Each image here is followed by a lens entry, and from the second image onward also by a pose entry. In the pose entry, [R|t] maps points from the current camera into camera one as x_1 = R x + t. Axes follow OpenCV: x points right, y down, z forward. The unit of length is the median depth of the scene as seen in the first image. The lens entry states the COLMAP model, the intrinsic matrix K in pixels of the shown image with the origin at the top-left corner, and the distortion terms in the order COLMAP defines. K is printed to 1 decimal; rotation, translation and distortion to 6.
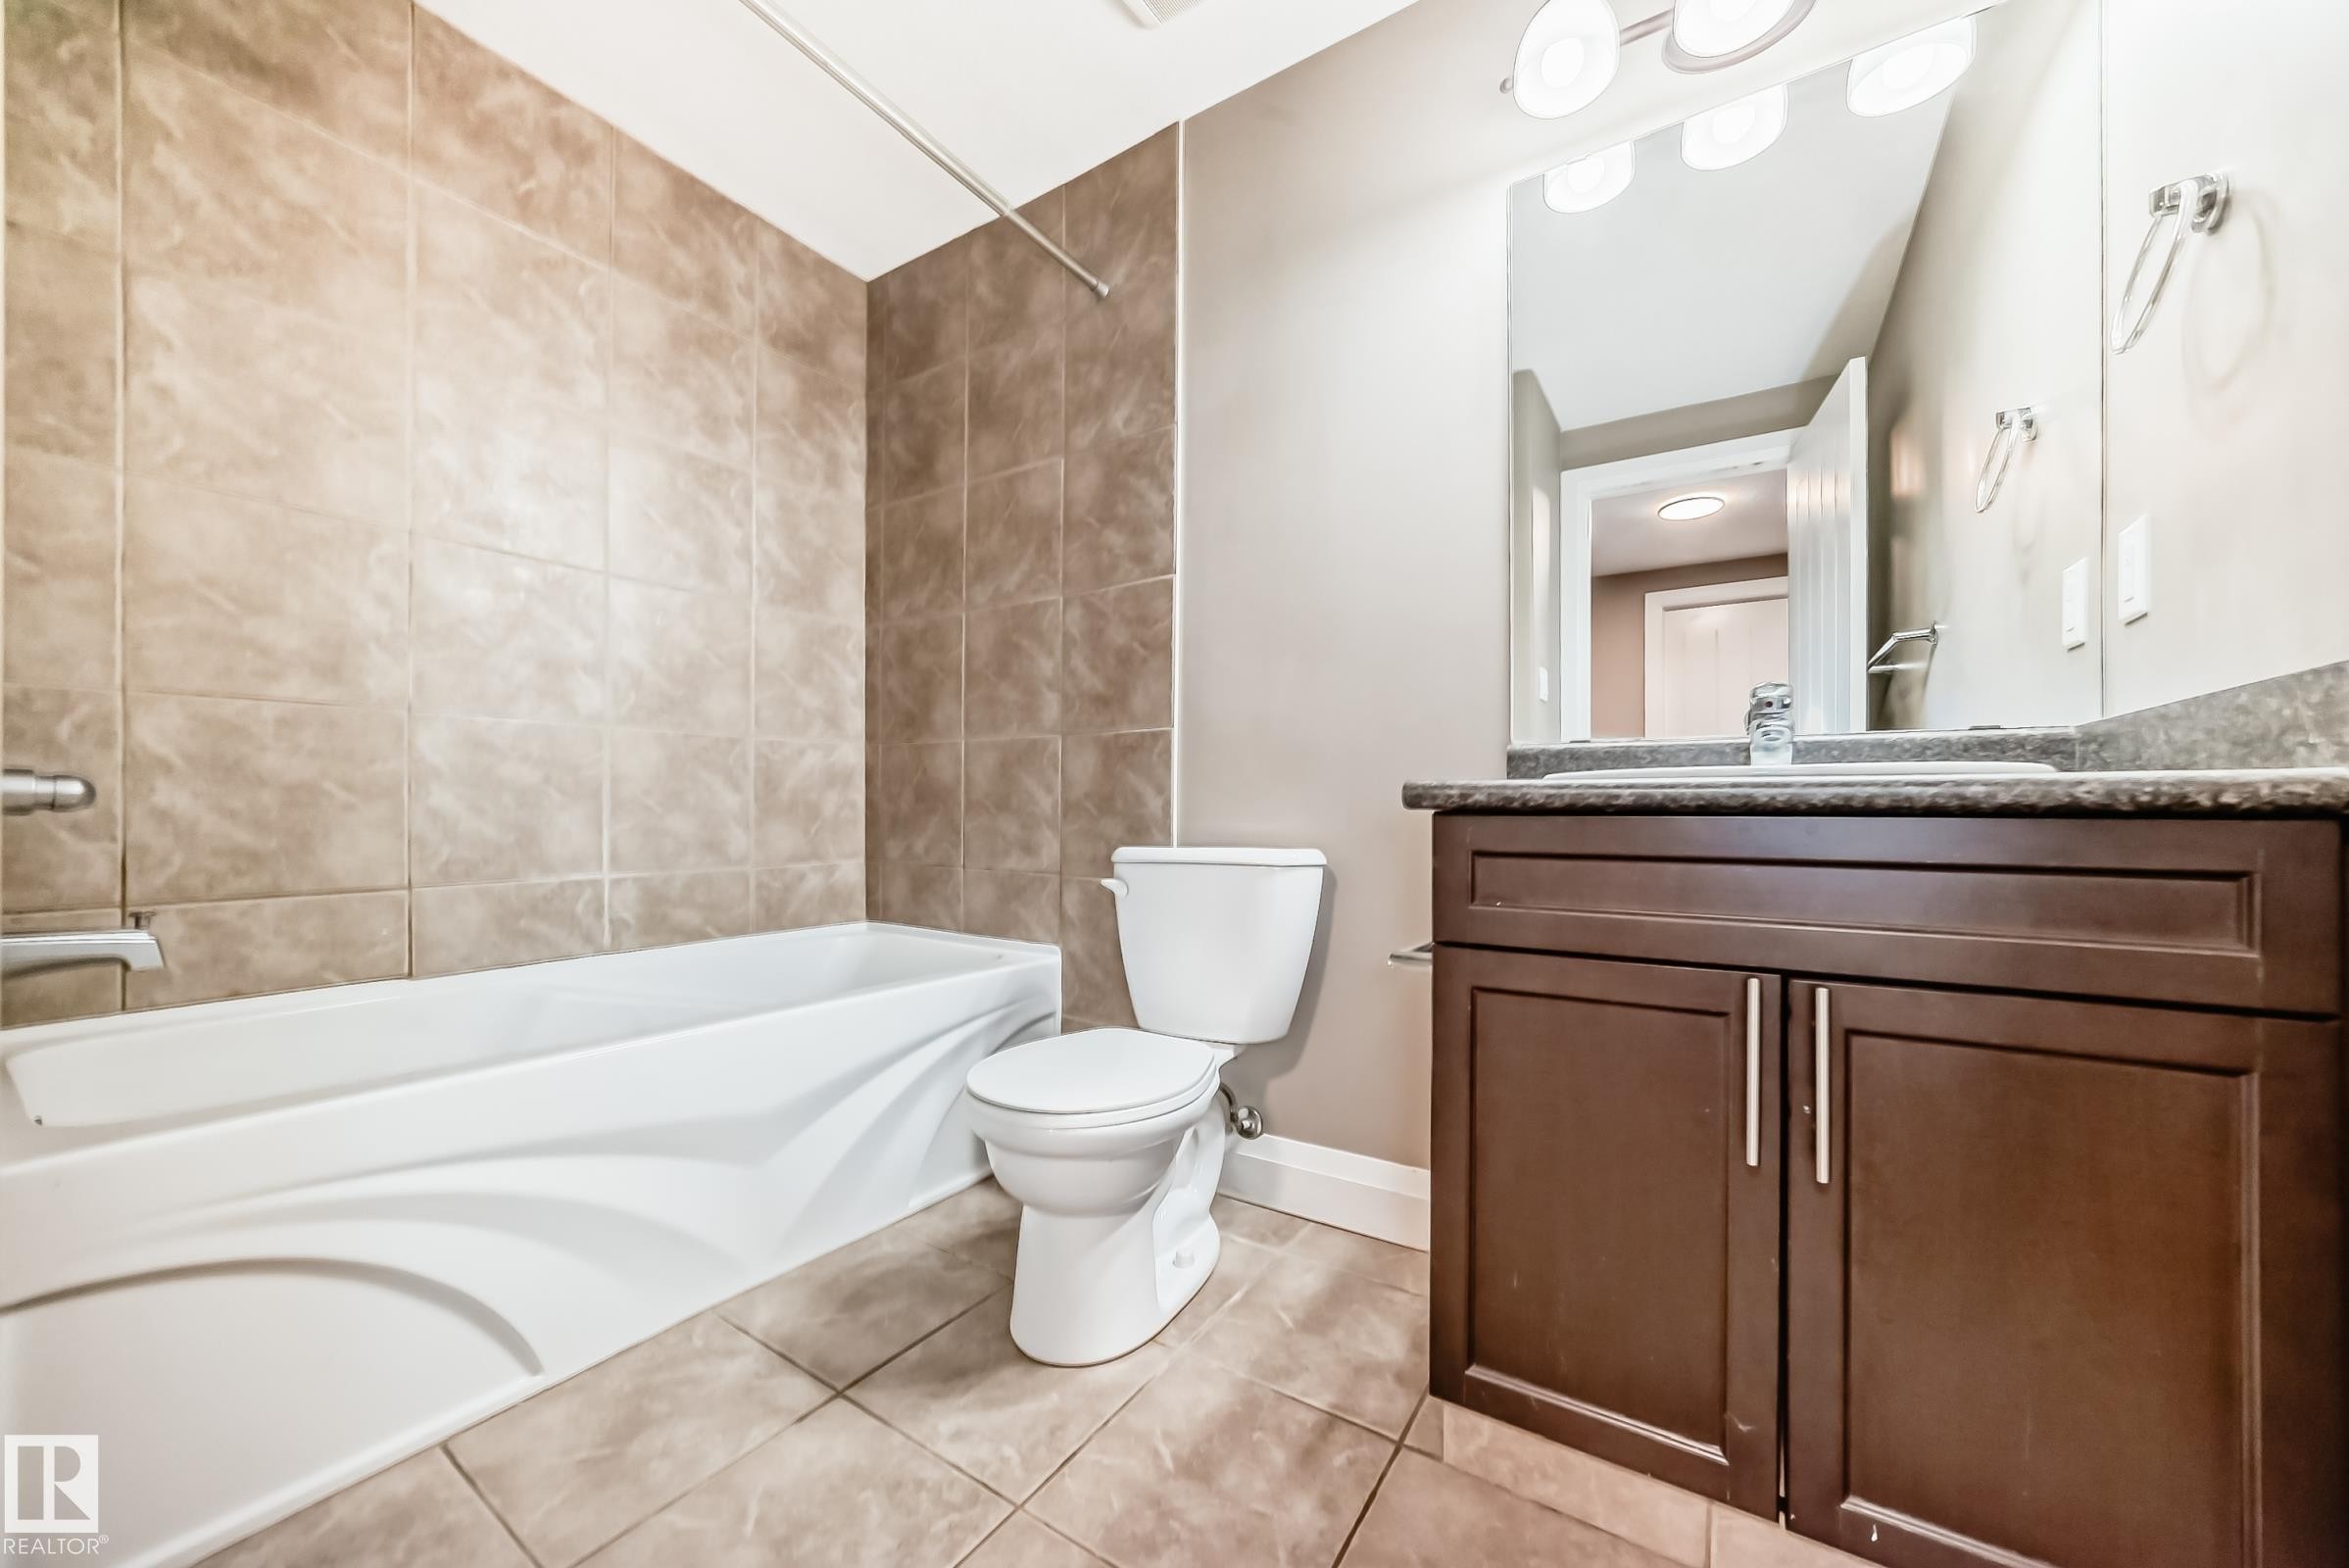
lens RADIAL K [[829.6, 0, 1177.9], [0, 829.6, 796.0], [0, 0, 1]] dist [-0.021174, 0.006179]
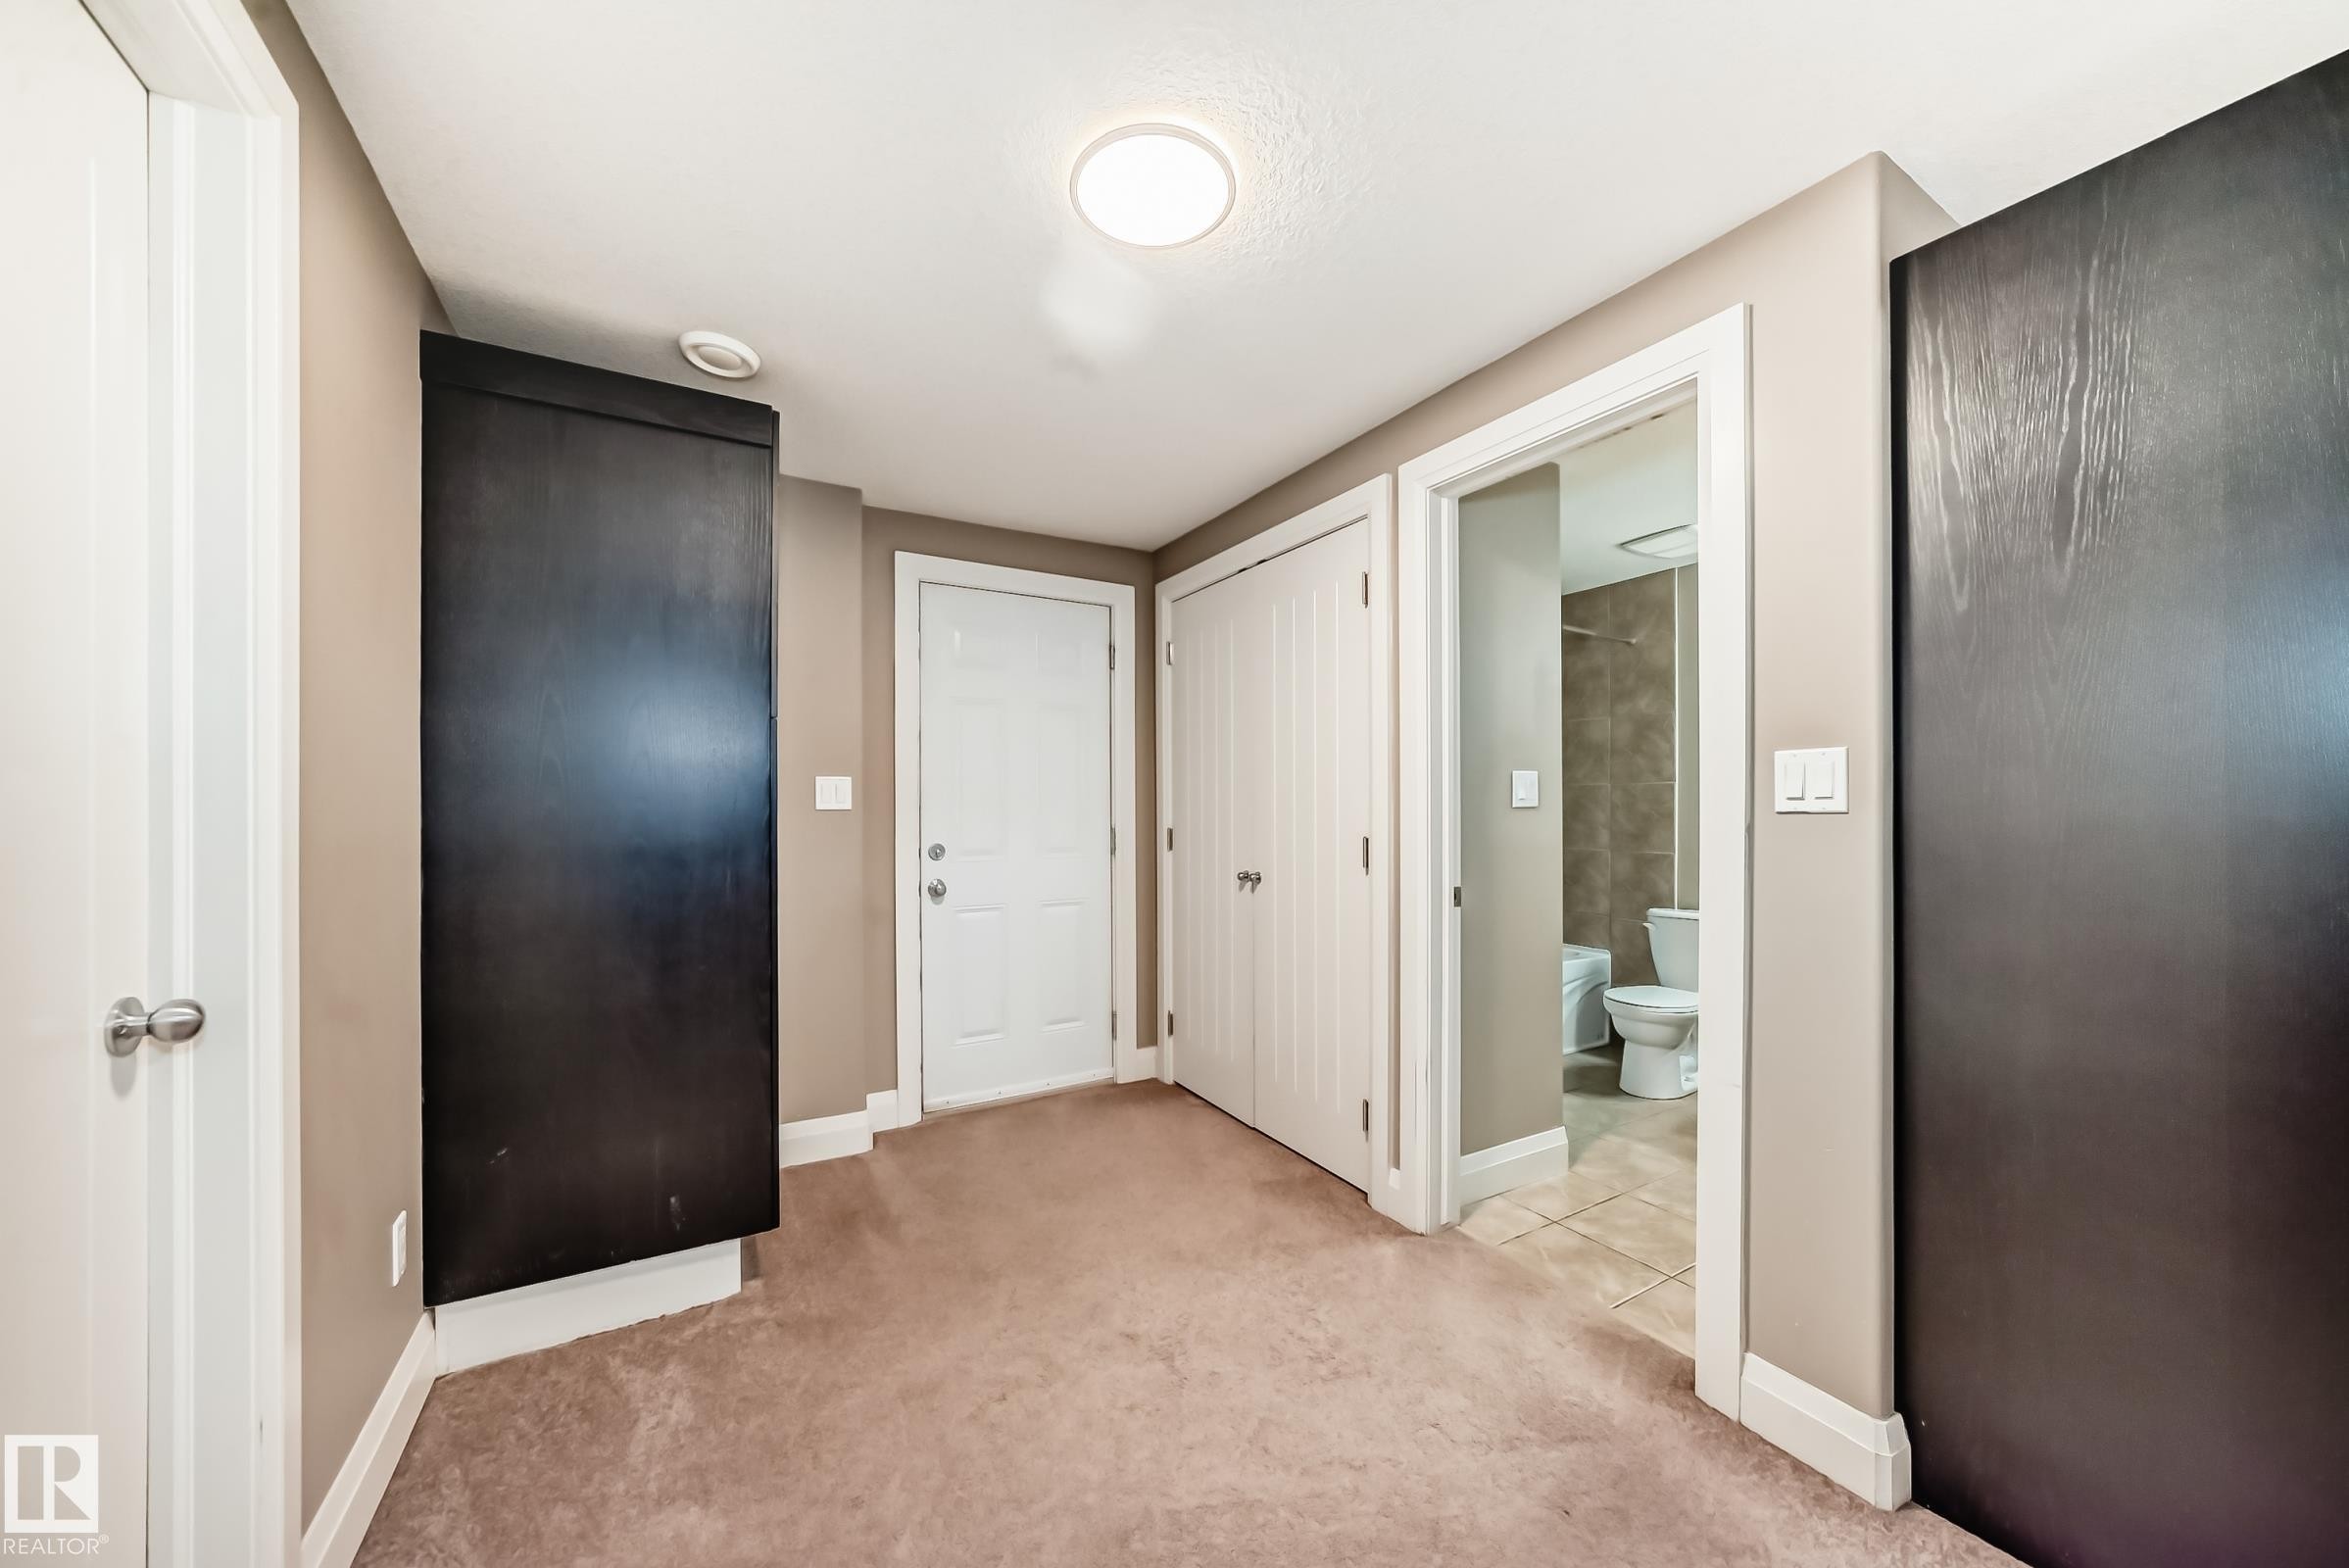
lens RADIAL K [[829.6, 0, 1167.5], [0, 829.6, 791.7], [0, 0, 1]] dist [-0.021174, 0.006179]
pose [[0.891237, -0.005403, -0.453506, -0.200973], [0.003529, 0.999981, -0.004979, -0.226653], [0.453524, 0.002837, 0.891240, -1.444982]]
